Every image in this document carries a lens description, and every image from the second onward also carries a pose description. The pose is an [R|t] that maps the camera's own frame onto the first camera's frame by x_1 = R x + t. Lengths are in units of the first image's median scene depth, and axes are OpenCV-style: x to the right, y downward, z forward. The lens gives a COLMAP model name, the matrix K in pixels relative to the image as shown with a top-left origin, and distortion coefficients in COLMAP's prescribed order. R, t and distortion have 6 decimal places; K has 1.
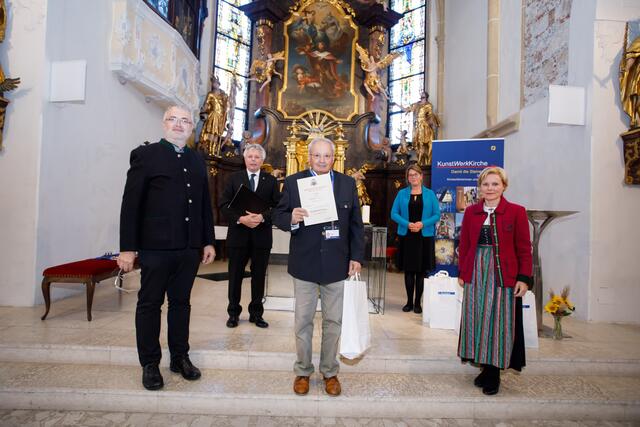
lens RADIAL K [[380.0, 0, 320.0], [0, 380.0, 213.5], [0, 0, 1]] dist [-0.064281, 0.042509]
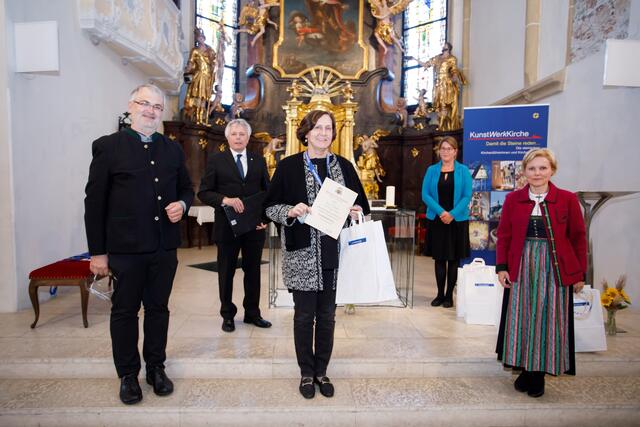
lens RADIAL K [[439.3, 0, 318.0], [0, 439.3, 214.7], [0, 0, 1]] dist [-0.051012, 0.059423]
pose [[0.999703, -0.023207, 0.007388, -0.029457], [0.022541, 0.996528, 0.080149, -0.021649], [-0.009223, -0.079959, 0.996756, -0.007487]]
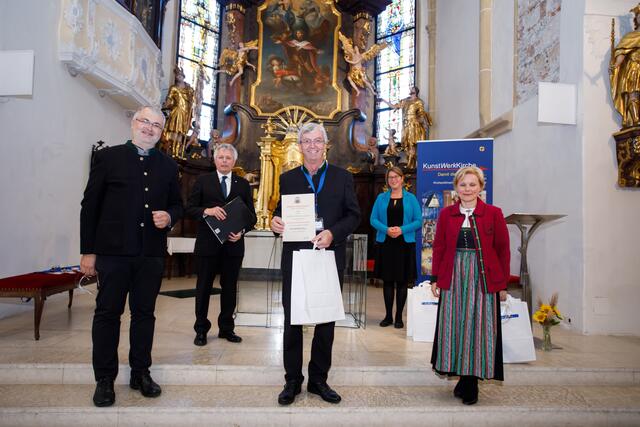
lens RADIAL K [[447.0, 0, 322.8], [0, 447.0, 213.5], [0, 0, 1]] dist [-0.045224, 0.054192]
pose [[0.998976, -0.005036, 0.044968, 0.009365], [0.006264, 0.999610, -0.027208, 0.007621], [-0.044813, 0.027461, 0.998618, -0.045440]]
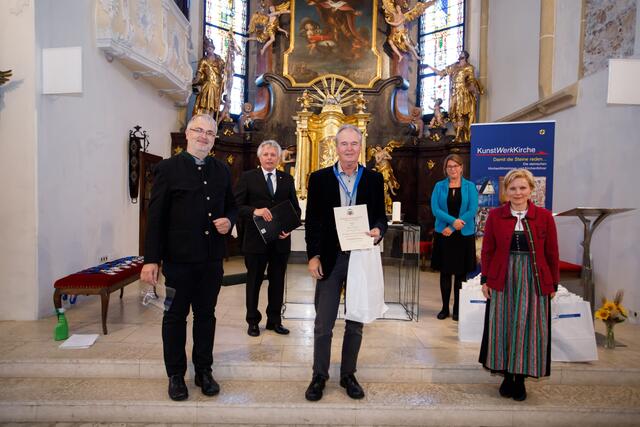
lens RADIAL K [[495.5, 0, 316.6], [0, 495.5, 214.8], [0, 0, 1]] dist [-0.038912, 0.081230]
pose [[0.999519, -0.018504, -0.024902, -0.020986], [0.019773, 0.998466, 0.051724, -0.029204], [0.023907, -0.052191, 0.998351, -0.094436]]
